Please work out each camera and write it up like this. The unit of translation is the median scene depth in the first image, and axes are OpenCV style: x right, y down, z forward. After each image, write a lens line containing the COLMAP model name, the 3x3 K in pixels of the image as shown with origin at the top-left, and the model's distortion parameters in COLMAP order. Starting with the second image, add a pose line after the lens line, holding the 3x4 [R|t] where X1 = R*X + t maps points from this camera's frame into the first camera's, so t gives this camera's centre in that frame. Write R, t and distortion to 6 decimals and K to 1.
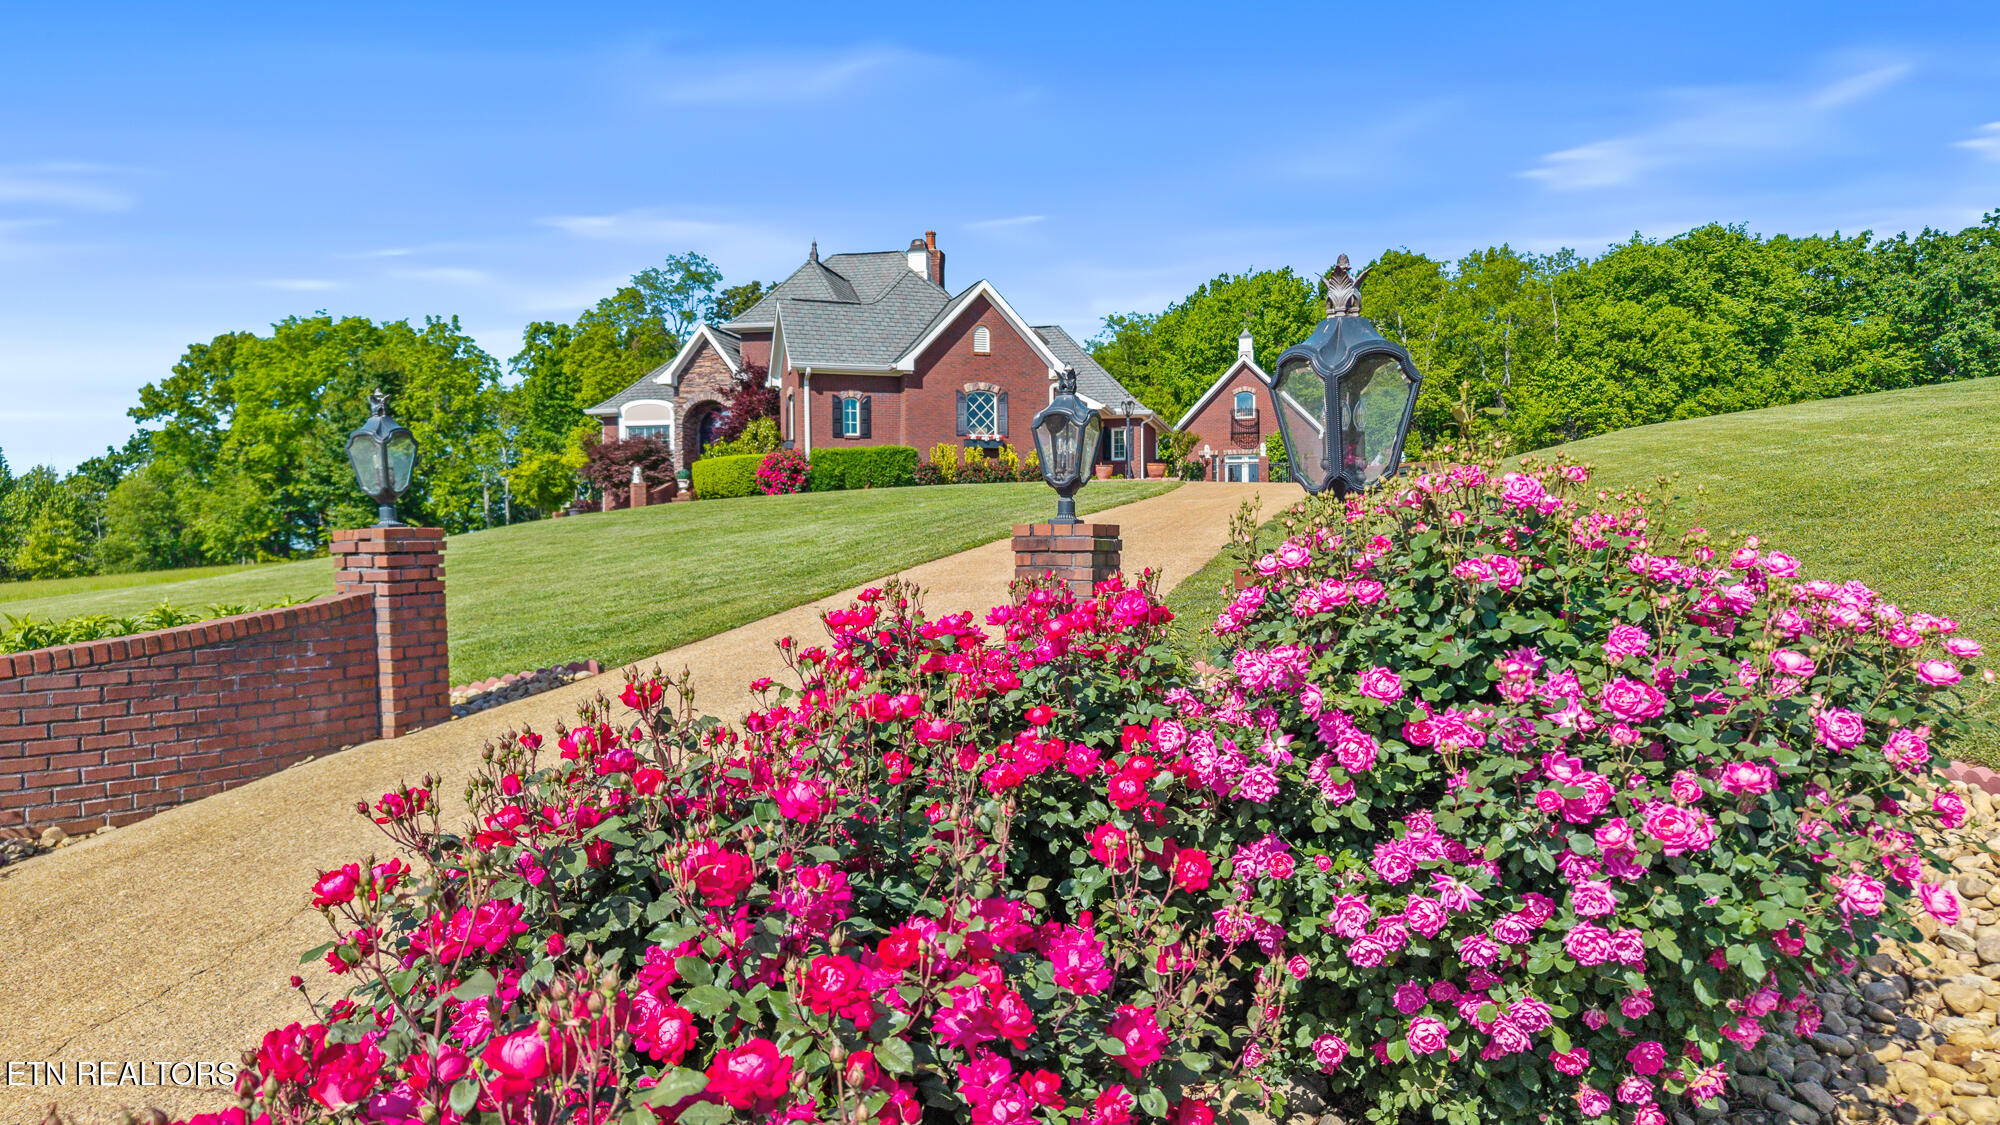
lens RADIAL K [[1360.5, 0, 1000.0], [0, 1360.5, 562.5], [0, 0, 1]] dist [-0.001343, -0.002196]
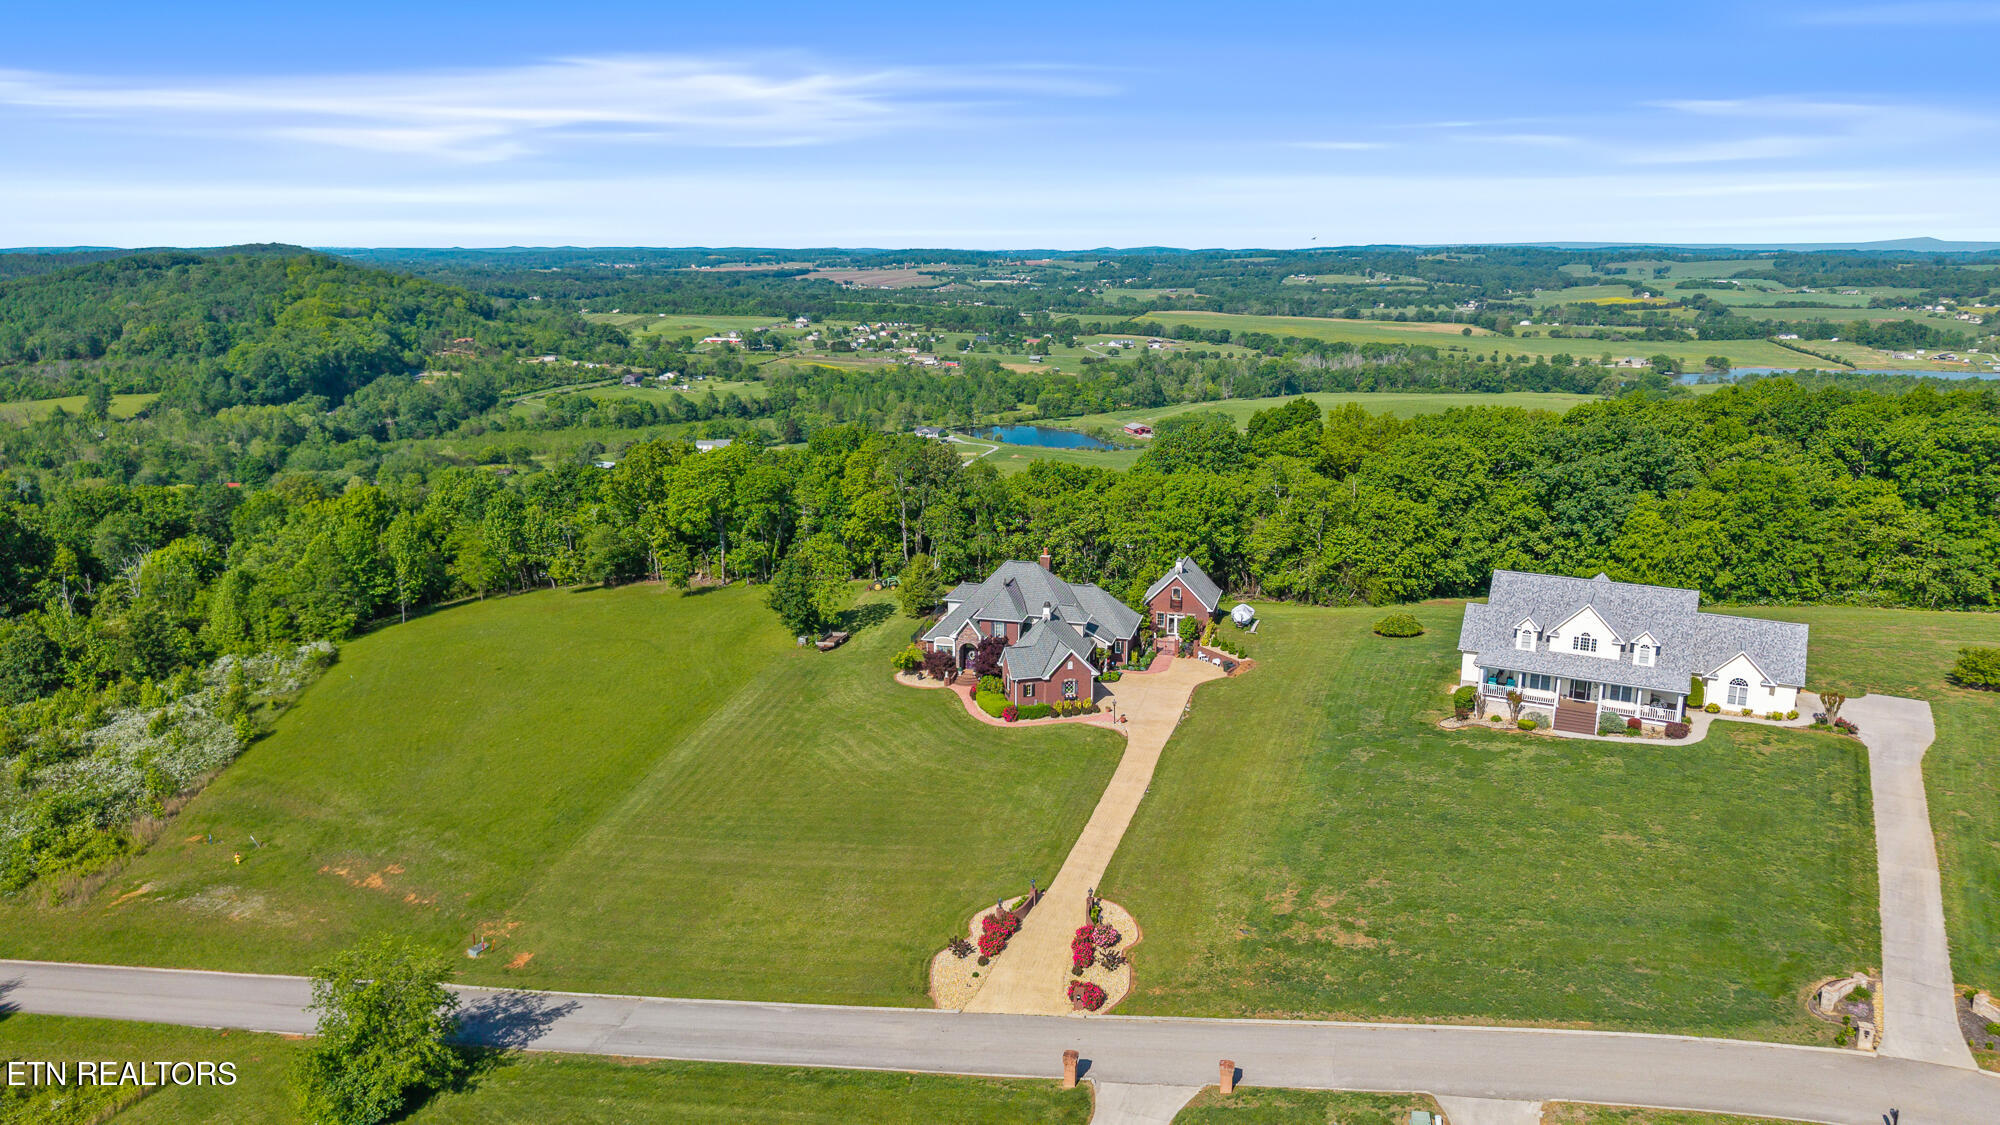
lens RADIAL K [[1360.5, 0, 1000.0], [0, 1360.5, 562.5], [0, 0, 1]] dist [-0.001343, -0.002196]
pose [[0.999536, 0.010798, -0.028488, -0.054545], [-0.004431, 0.976670, 0.214699, -0.662165], [0.030142, -0.214474, 0.976265, -1.255543]]
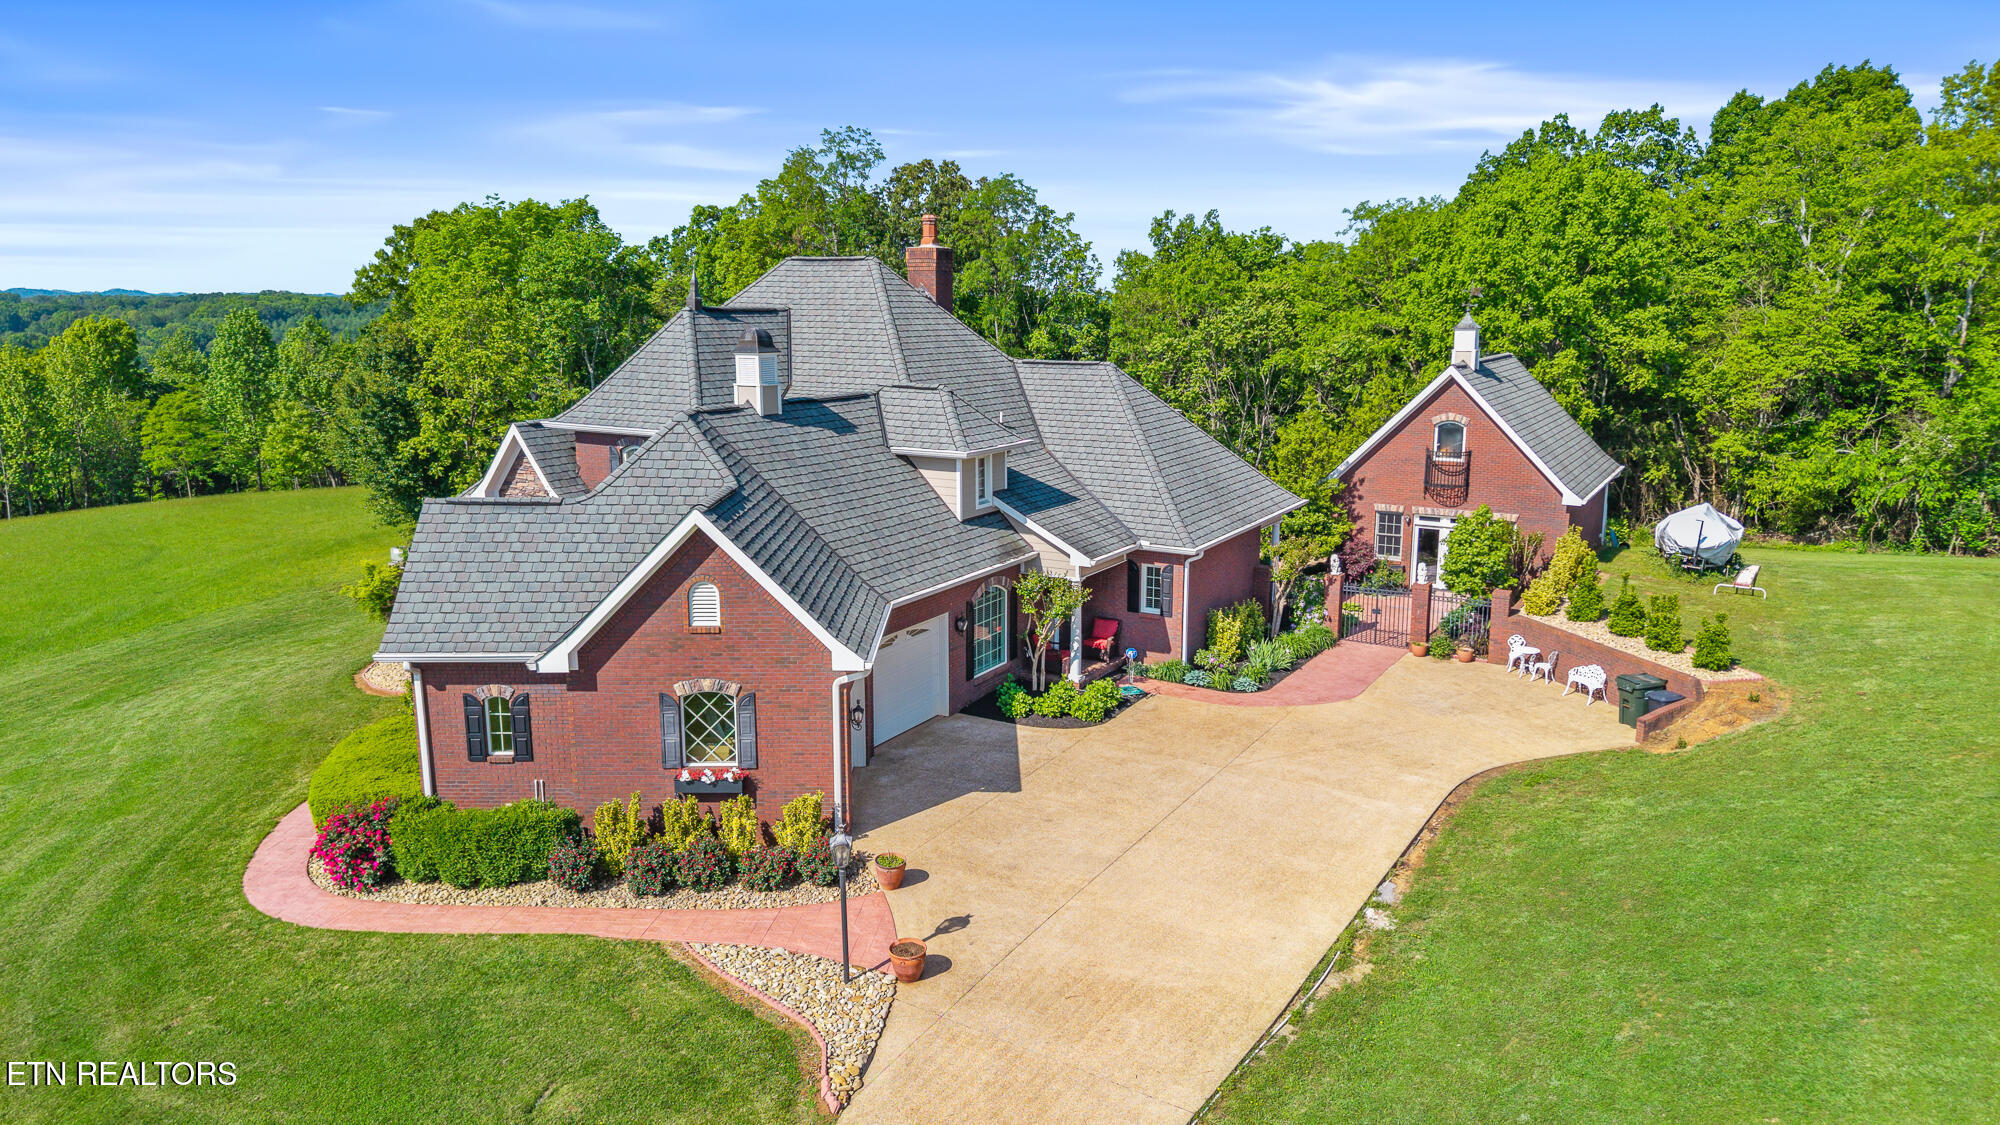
lens RADIAL K [[1360.5, 0, 1000.0], [0, 1360.5, 562.5], [0, 0, 1]] dist [-0.001343, -0.002196]
pose [[0.955948, 0.060492, -0.287234, 0.164752], [-0.007096, 0.983011, 0.183407, -0.176835], [0.293449, -0.173290, 0.940137, 0.311239]]
